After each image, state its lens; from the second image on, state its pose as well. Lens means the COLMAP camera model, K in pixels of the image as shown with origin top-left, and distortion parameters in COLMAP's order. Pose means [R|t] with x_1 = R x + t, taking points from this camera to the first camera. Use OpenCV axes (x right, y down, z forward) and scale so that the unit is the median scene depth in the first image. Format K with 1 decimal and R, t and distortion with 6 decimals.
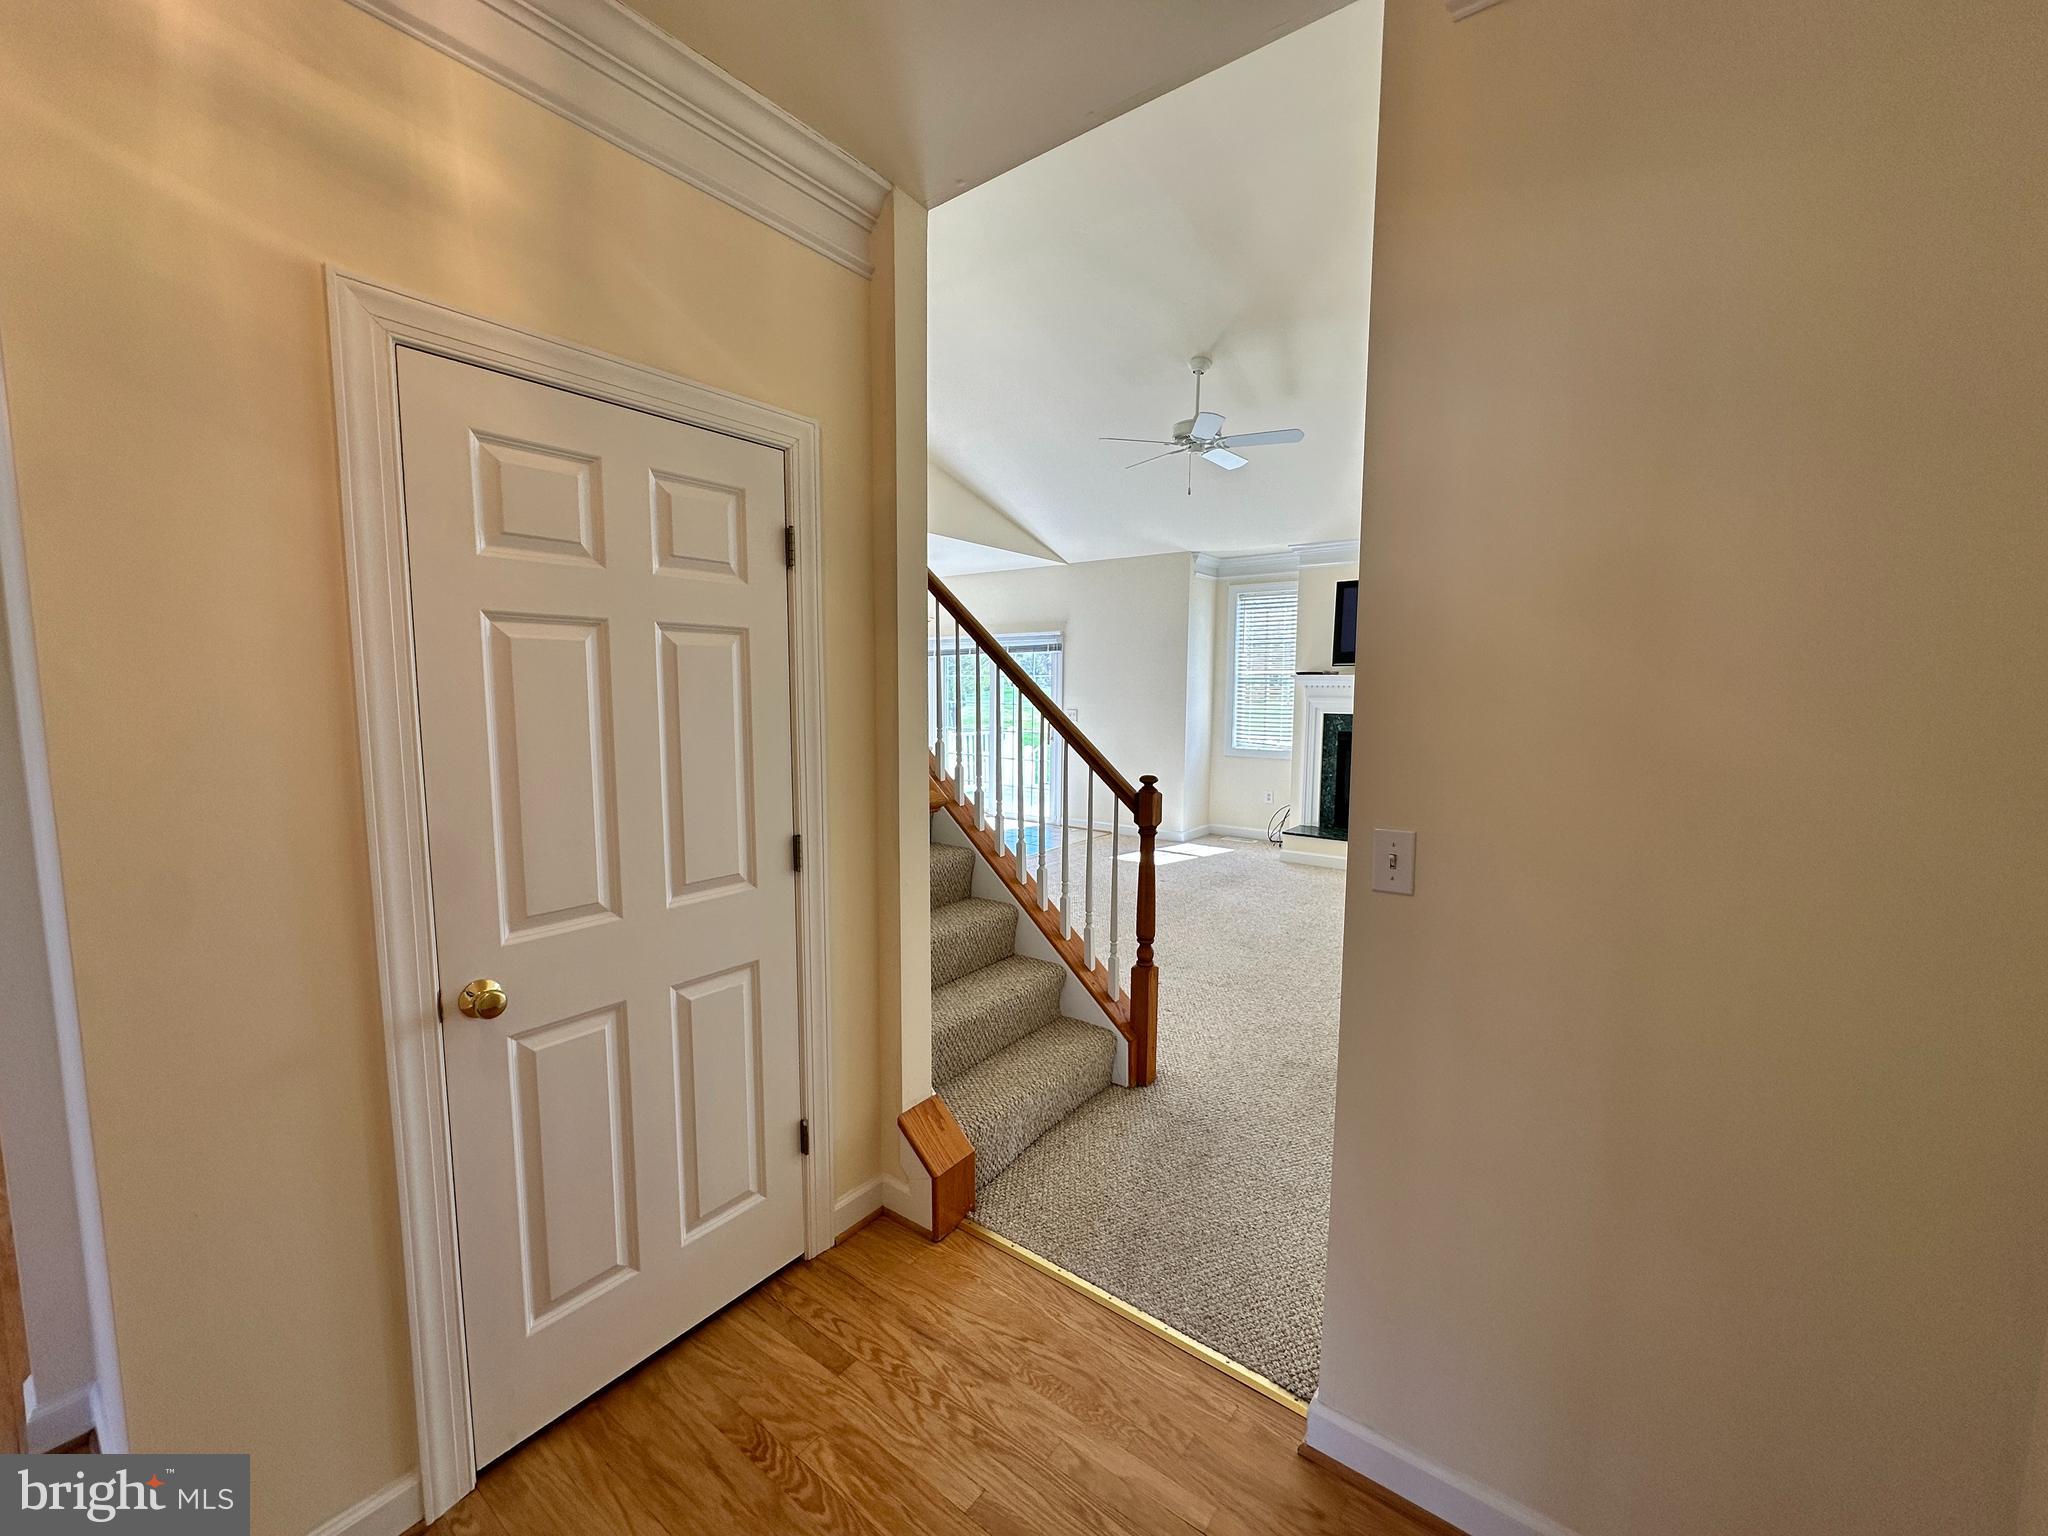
lens RADIAL K [[818.1, 0, 1015.9], [0, 818.1, 768.5], [0, 0, 1]] dist [-0.003968, 0.000578]
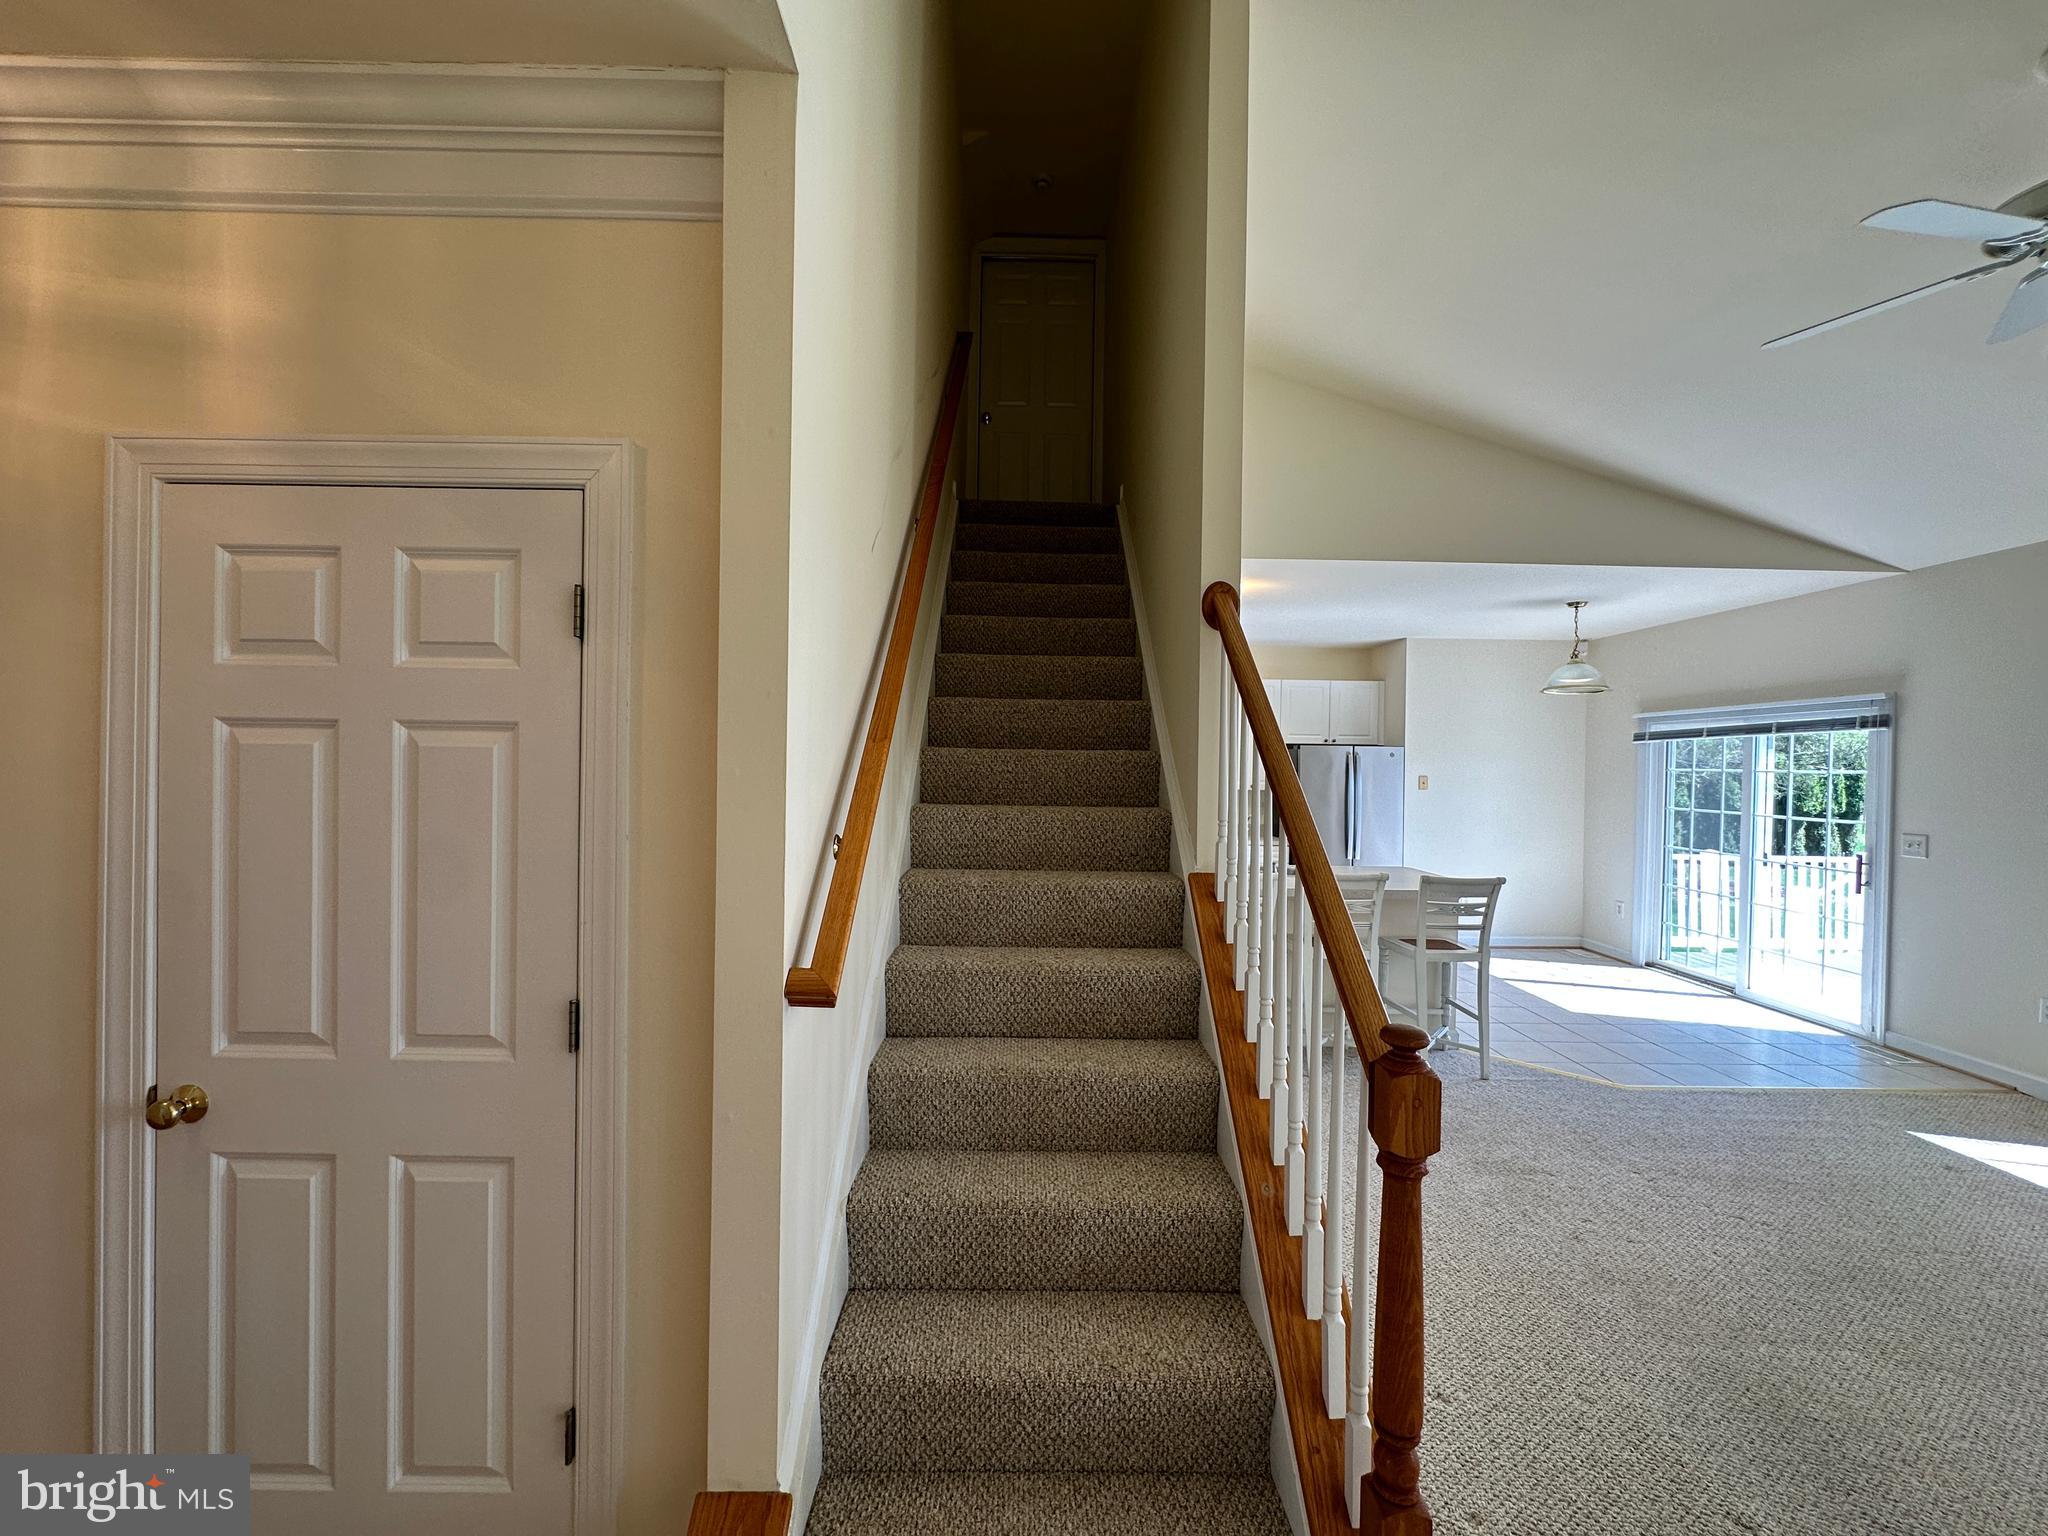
lens RADIAL K [[818.1, 0, 1015.9], [0, 818.1, 768.5], [0, 0, 1]] dist [-0.003968, 0.000578]
pose [[0.611529, 0.008637, -0.791175, 0.227893], [-0.092773, 0.993826, -0.060858, -0.048359], [0.785764, 0.110616, 0.608555, 0.352914]]
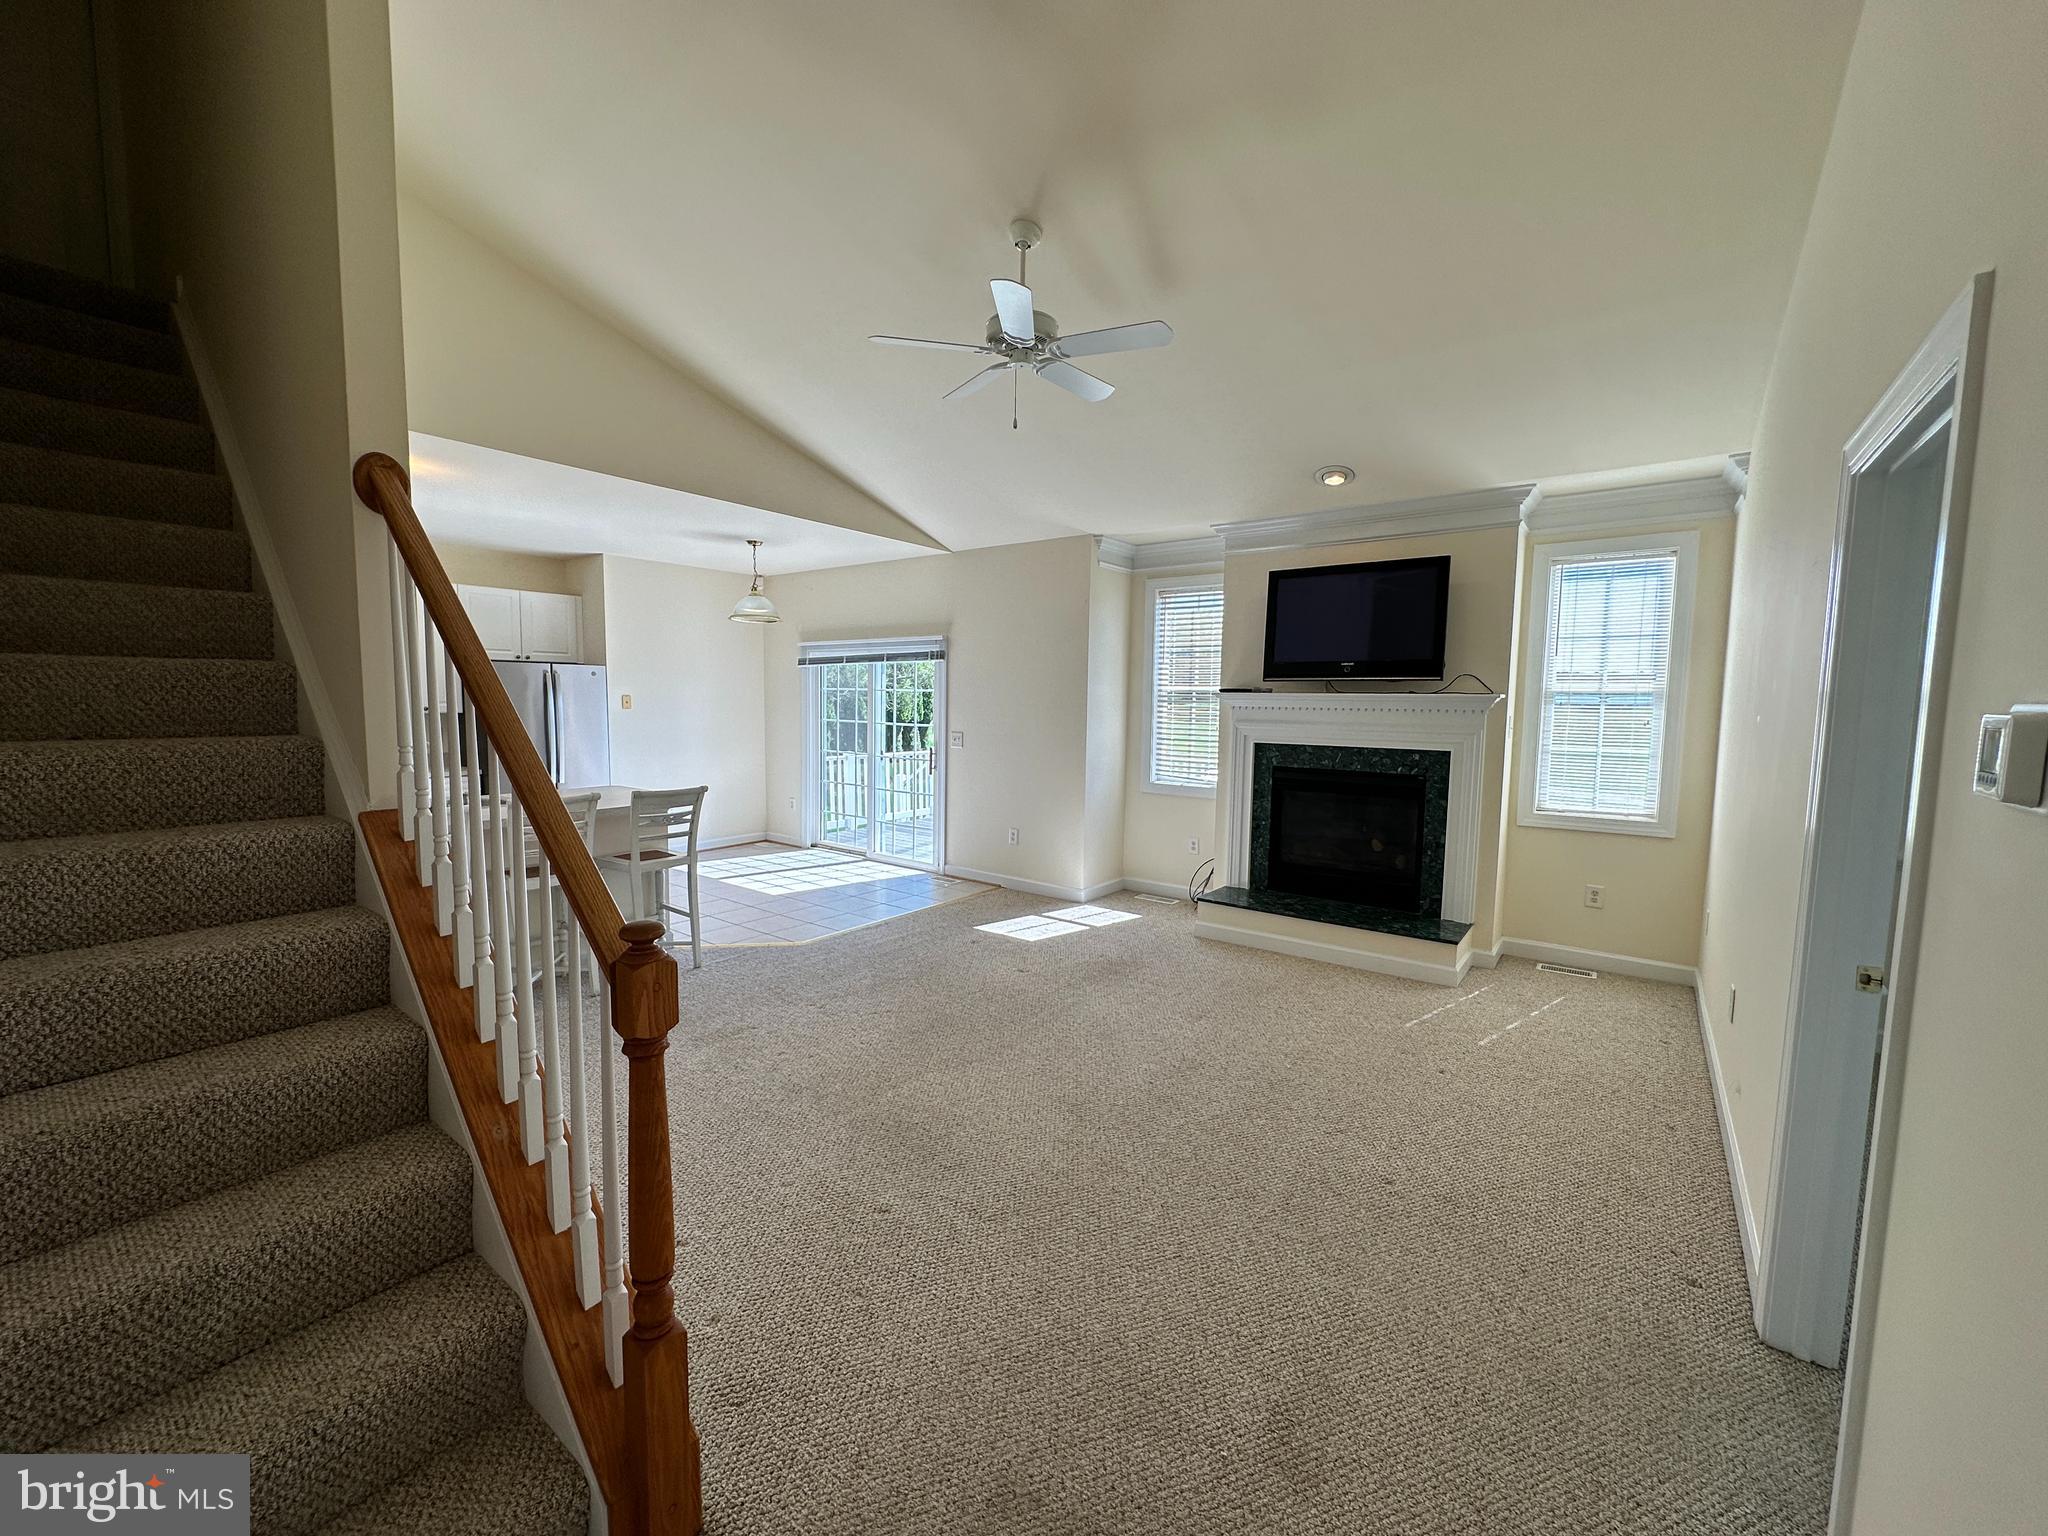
lens RADIAL K [[819.7, 0, 1024.0], [0, 819.7, 768.0], [0, 0, 1]] dist [-0.001920, -0.000102]
pose [[0.999946, 0.008537, 0.005933, 0.227092], [-0.008445, 0.999845, -0.015427, -0.043566], [-0.006064, 0.015376, 0.999863, 0.335485]]
